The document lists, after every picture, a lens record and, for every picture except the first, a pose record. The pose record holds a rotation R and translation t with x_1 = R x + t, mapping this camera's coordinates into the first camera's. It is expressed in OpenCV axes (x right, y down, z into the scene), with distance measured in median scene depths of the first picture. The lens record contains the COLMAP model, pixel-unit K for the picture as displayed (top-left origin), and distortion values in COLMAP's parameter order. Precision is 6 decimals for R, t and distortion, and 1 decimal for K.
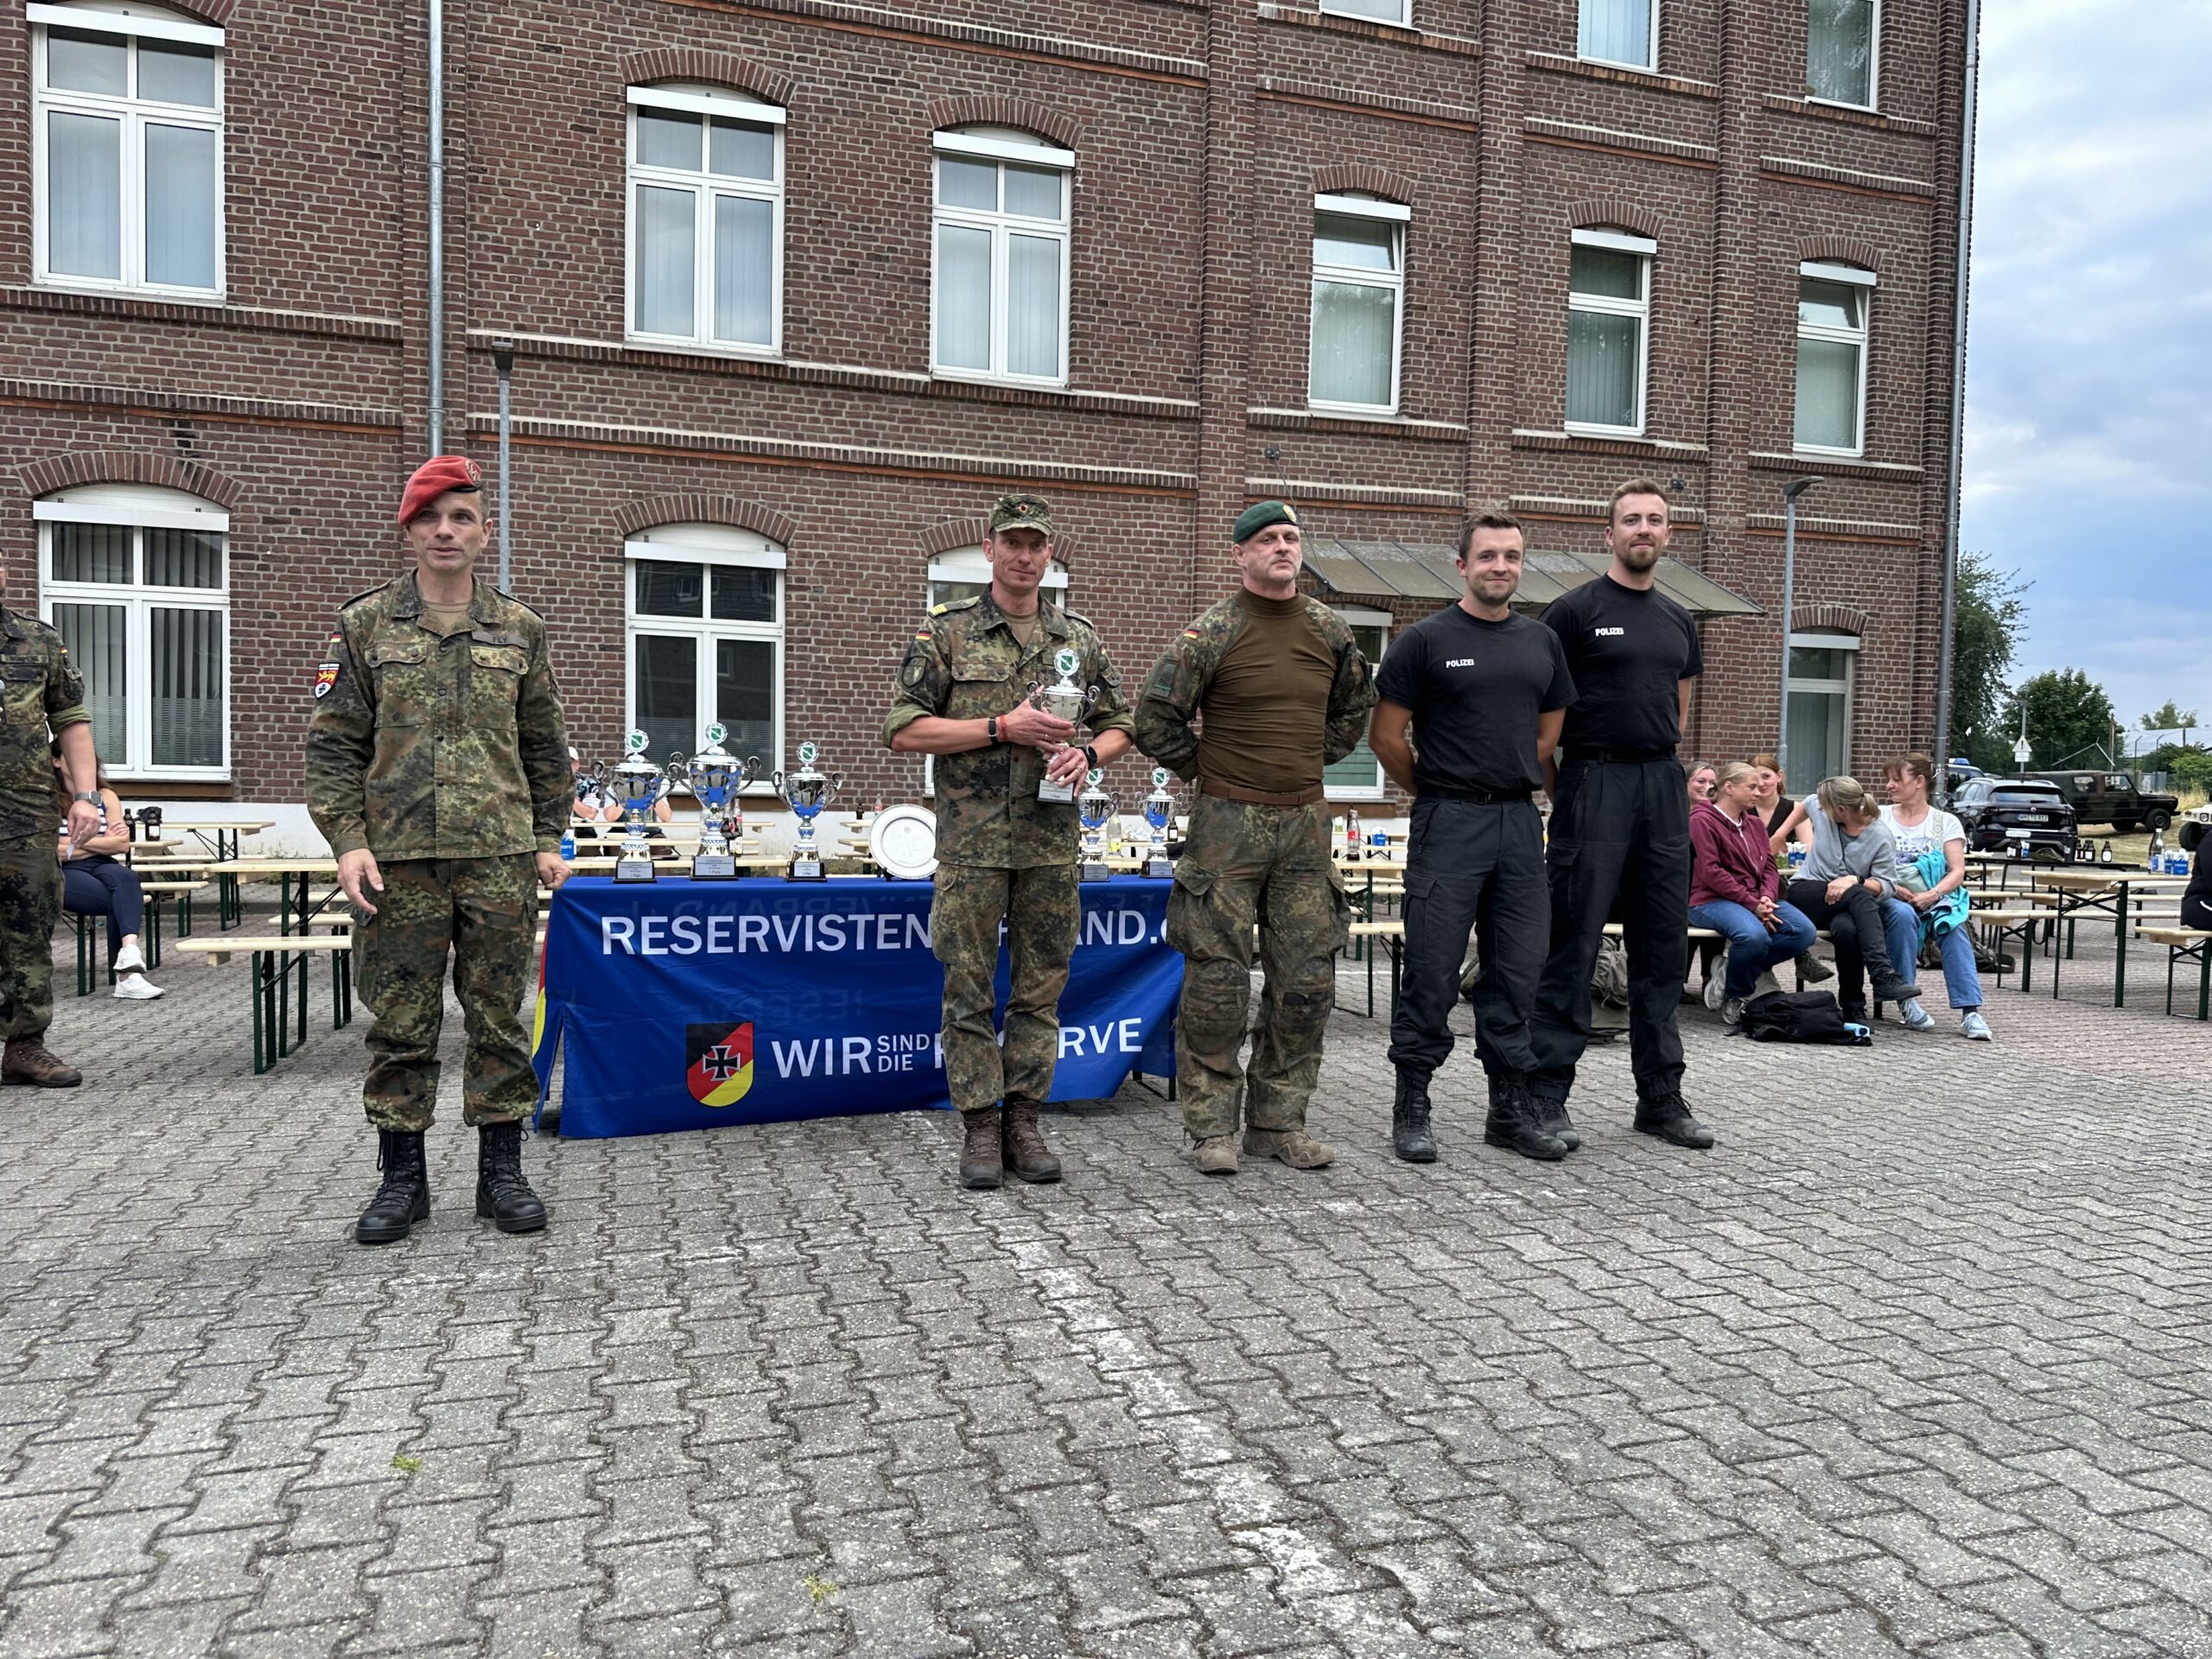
lens RADIAL K [[1561.8, 0, 1116.2], [0, 1561.8, 835.4], [0, 0, 1]] dist [0.020666, -0.025772]
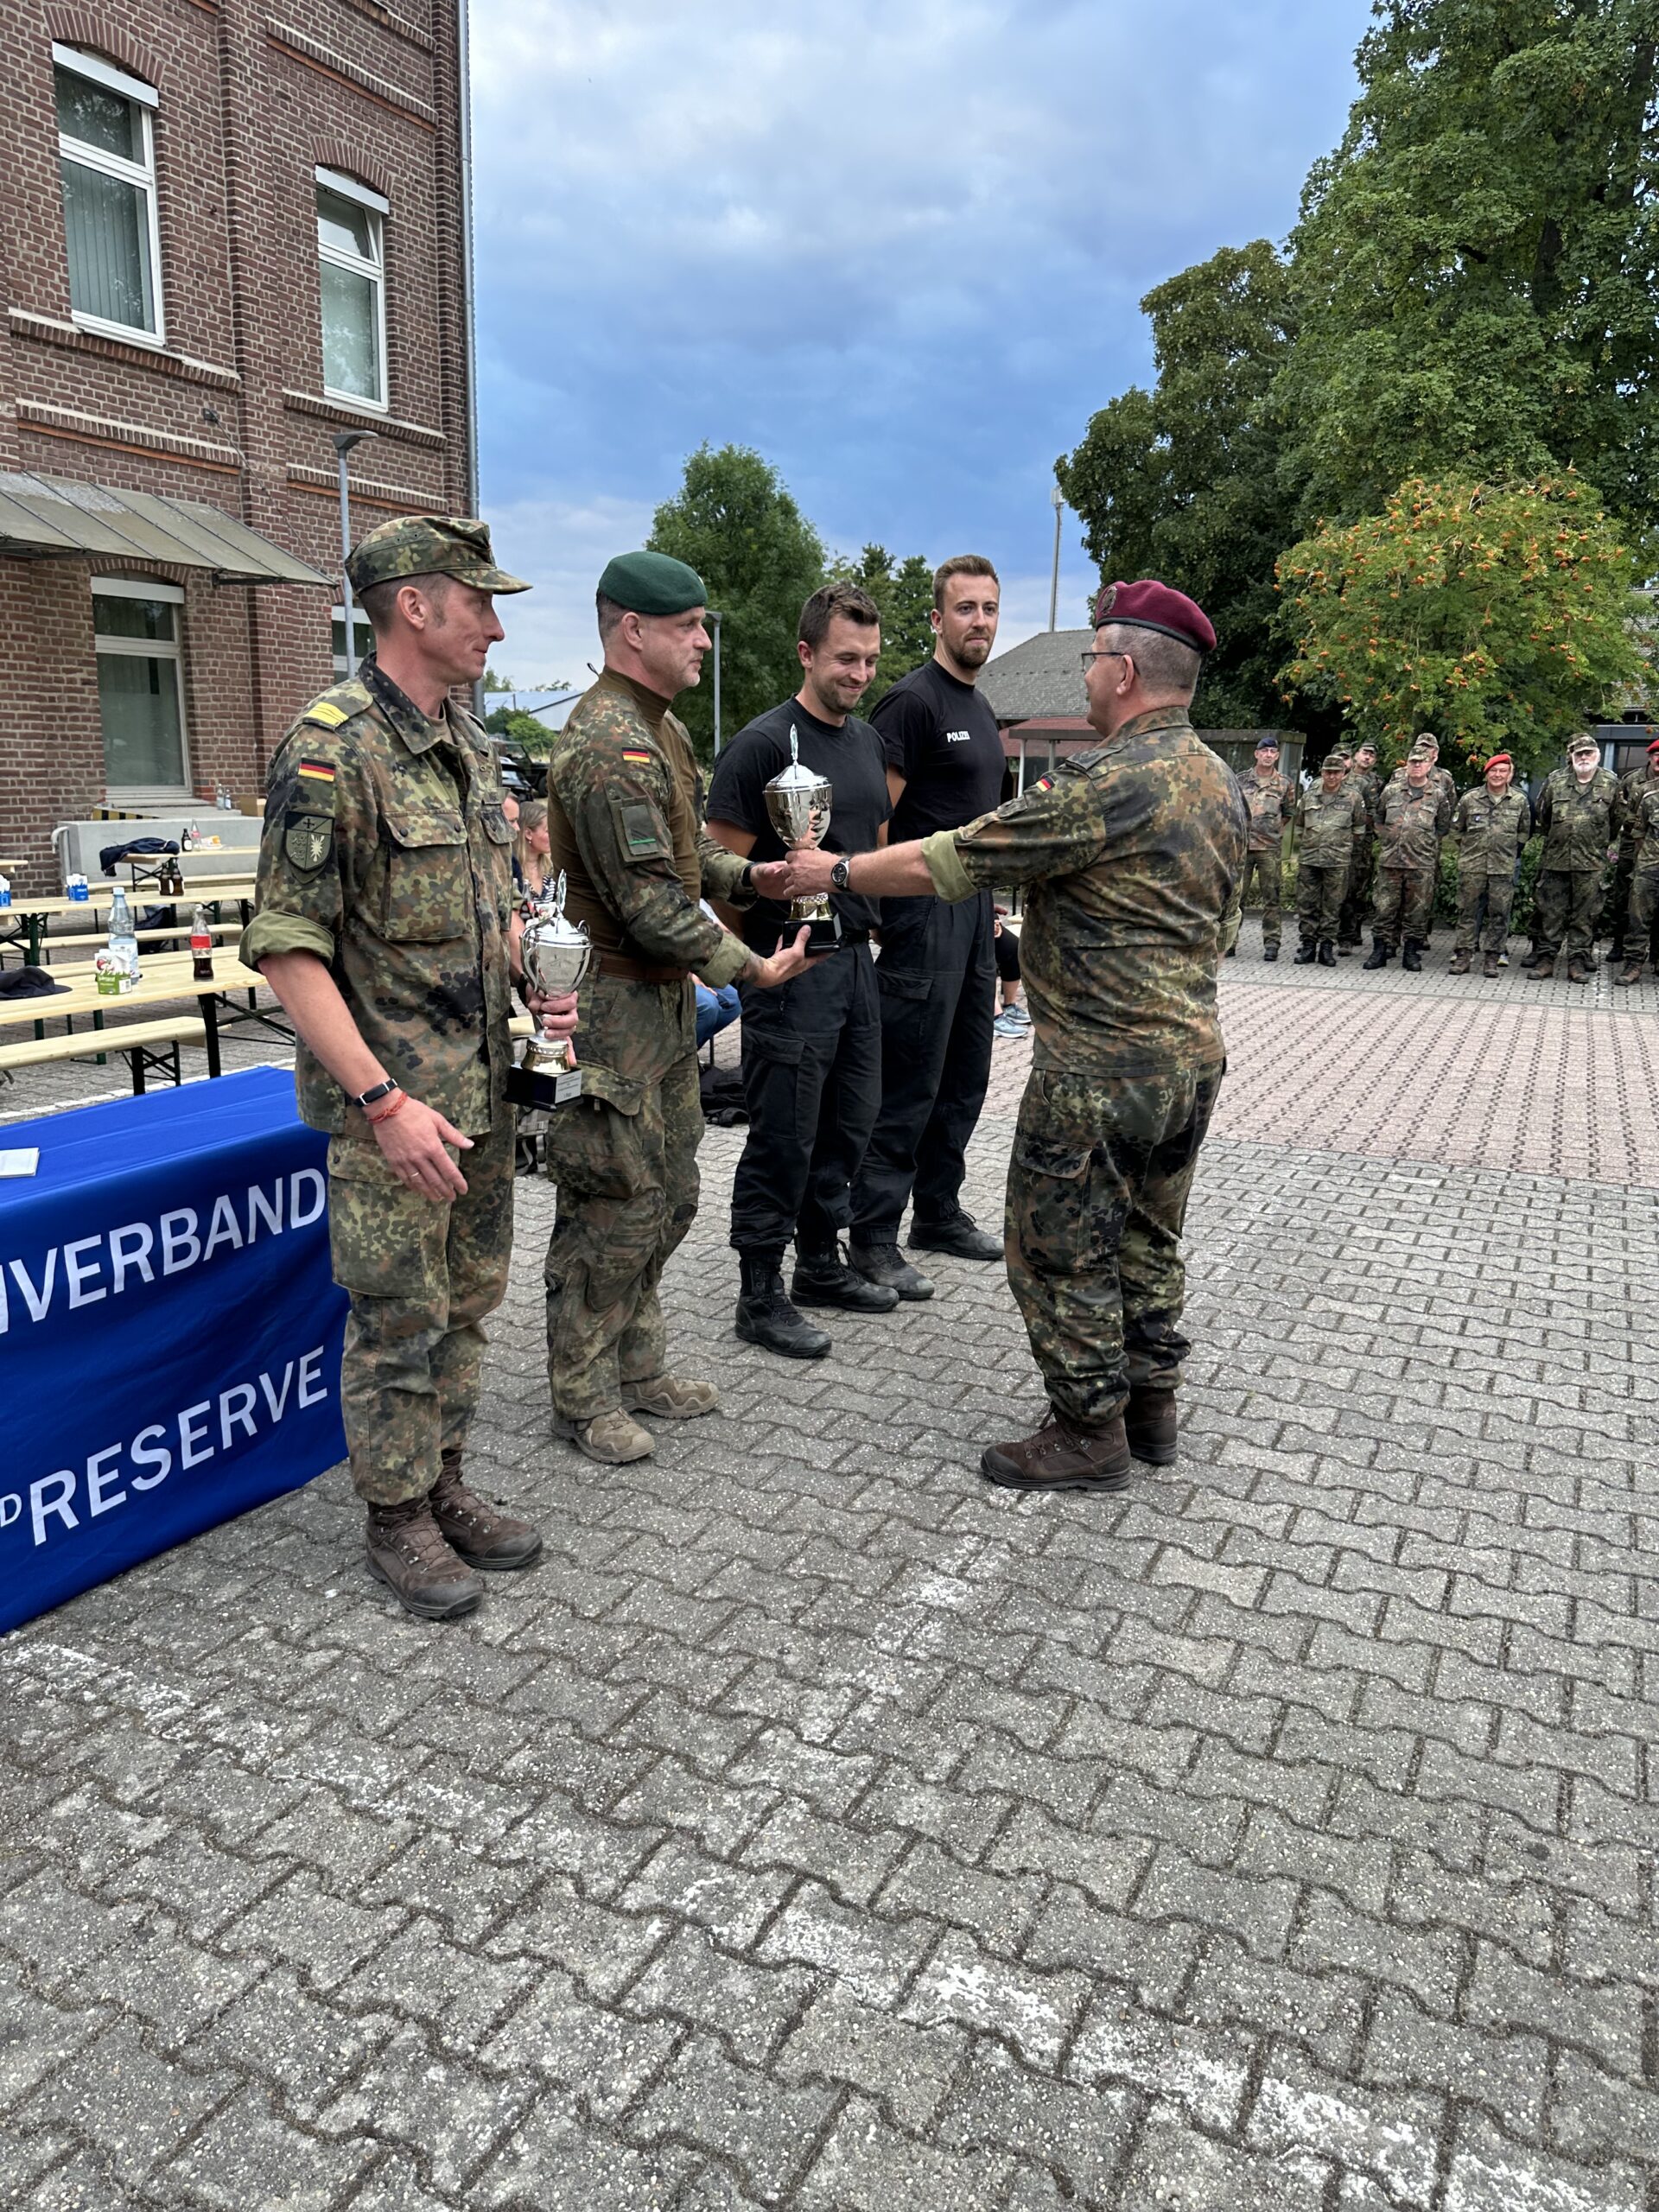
lens RADIAL K [[1561.8, 0, 845.7], [0, 1561.8, 1120.1], [0, 0, 1]] dist [0.020666, -0.025772]
pose [[0.684735, -0.166003, 0.709634, -0.096123], [0.015382, 0.976788, 0.213656, -0.033917], [-0.728630, -0.135382, 0.671394, 0.158154]]
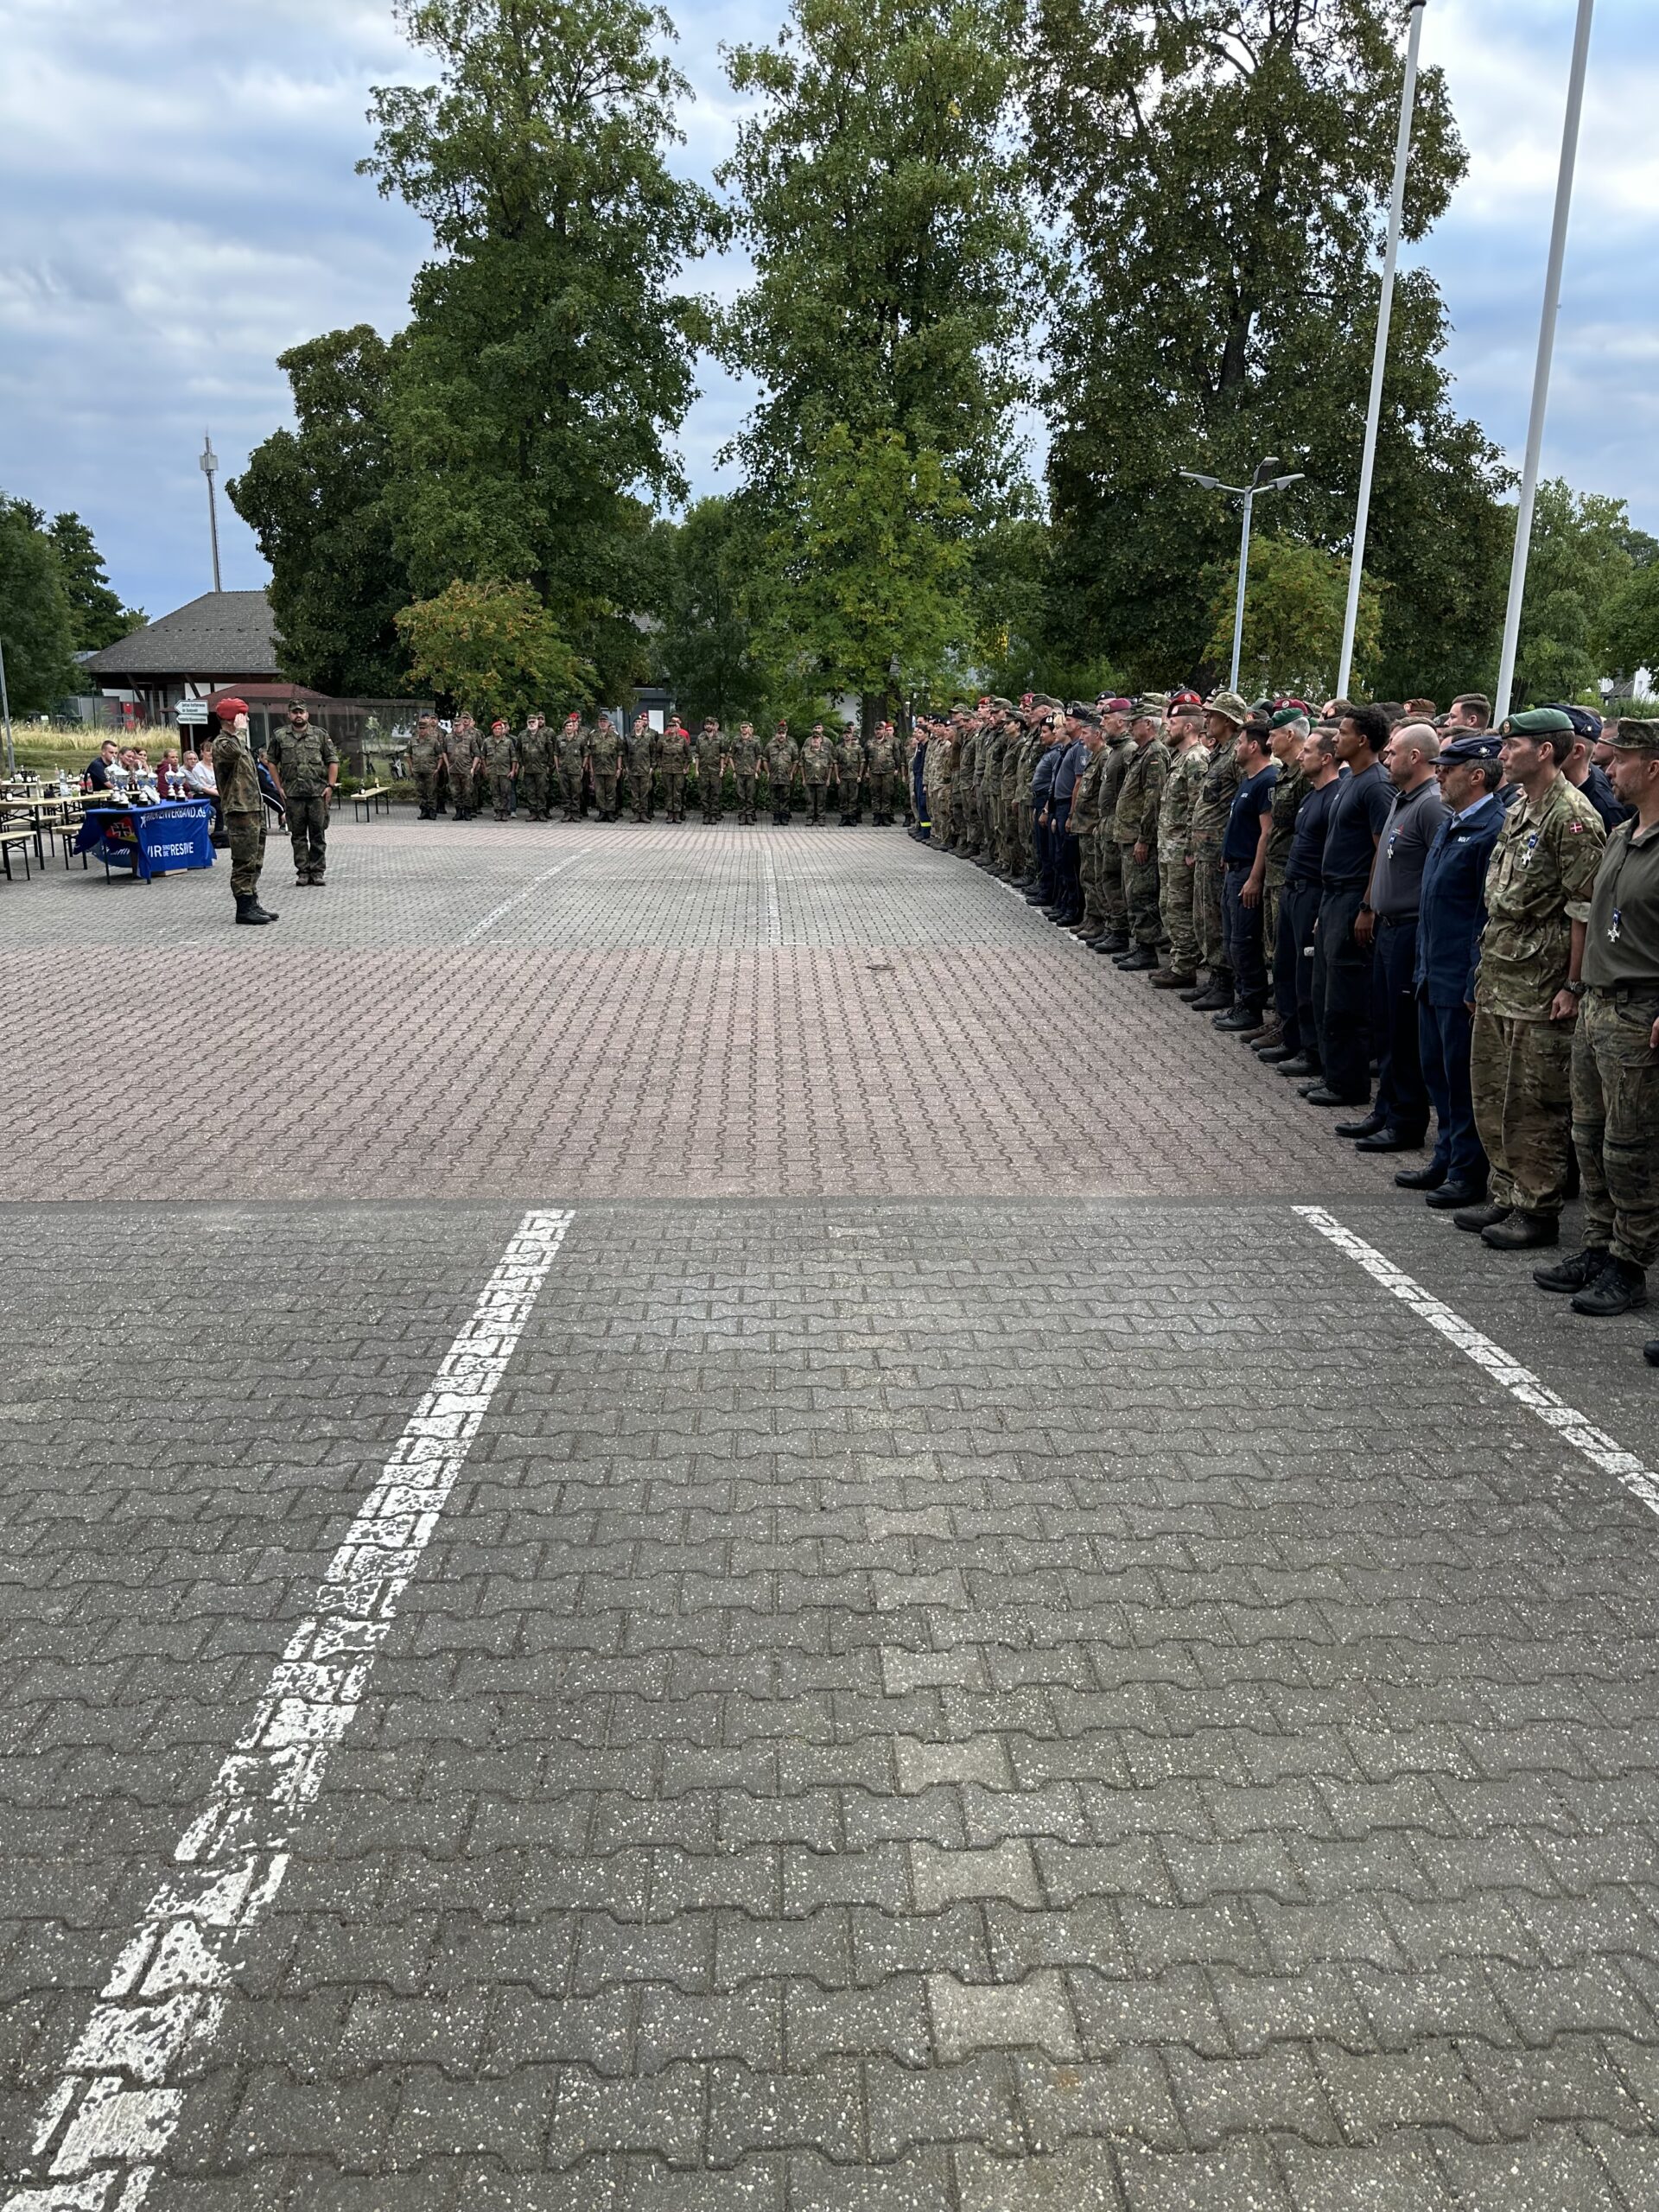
lens RADIAL K [[1561.8, 0, 840.0], [0, 1561.8, 1097.1], [0, 0, 1]] dist [0.020666, -0.025772]
pose [[0.254564, -0.245270, 0.935436, -1.032455], [0.028800, 0.968796, 0.246180, -0.054677], [-0.966627, -0.035728, 0.253685, -0.416324]]
